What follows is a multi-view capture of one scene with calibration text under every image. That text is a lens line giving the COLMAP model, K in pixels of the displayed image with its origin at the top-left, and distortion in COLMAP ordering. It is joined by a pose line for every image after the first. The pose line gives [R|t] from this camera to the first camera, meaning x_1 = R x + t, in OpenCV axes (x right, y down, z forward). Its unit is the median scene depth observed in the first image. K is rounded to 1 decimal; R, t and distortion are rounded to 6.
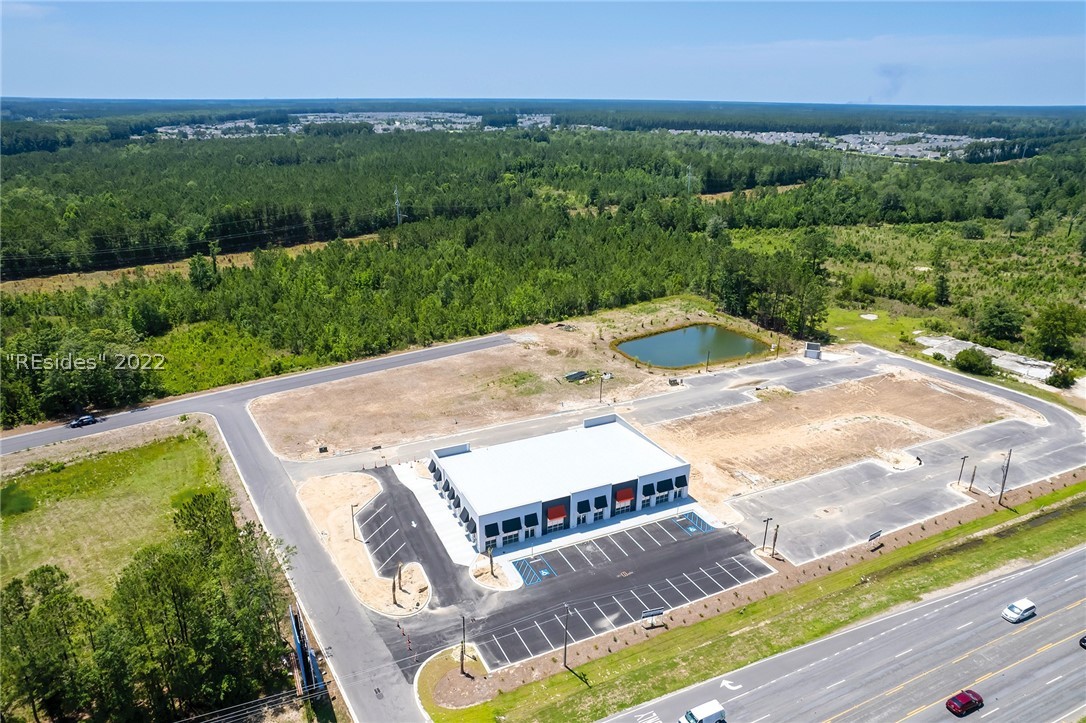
lens RADIAL K [[709.9, 0, 543.0], [0, 709.9, 361.5], [0, 0, 1]] dist [-0.086363, 0.083267]
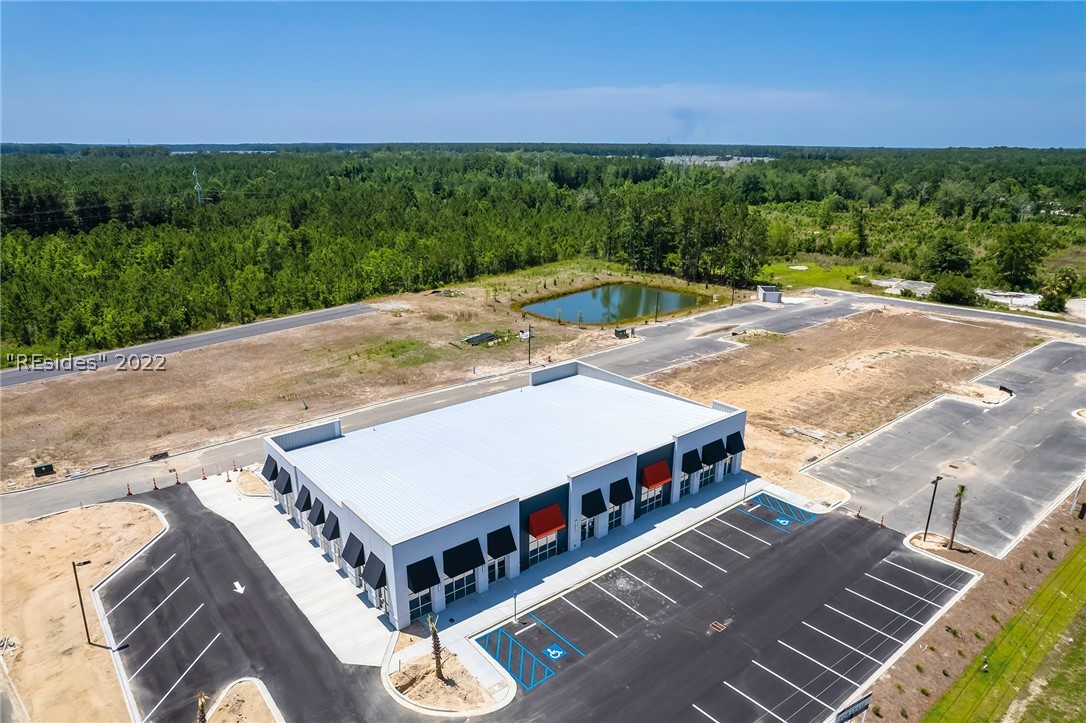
lens RADIAL K [[709.9, 0, 543.0], [0, 709.9, 361.5], [0, 0, 1]] dist [-0.086363, 0.083267]
pose [[0.969385, -0.075672, 0.233597, -0.061524], [0.088780, 0.994984, -0.046104, 0.087890], [-0.228936, 0.065431, 0.971240, 0.360685]]
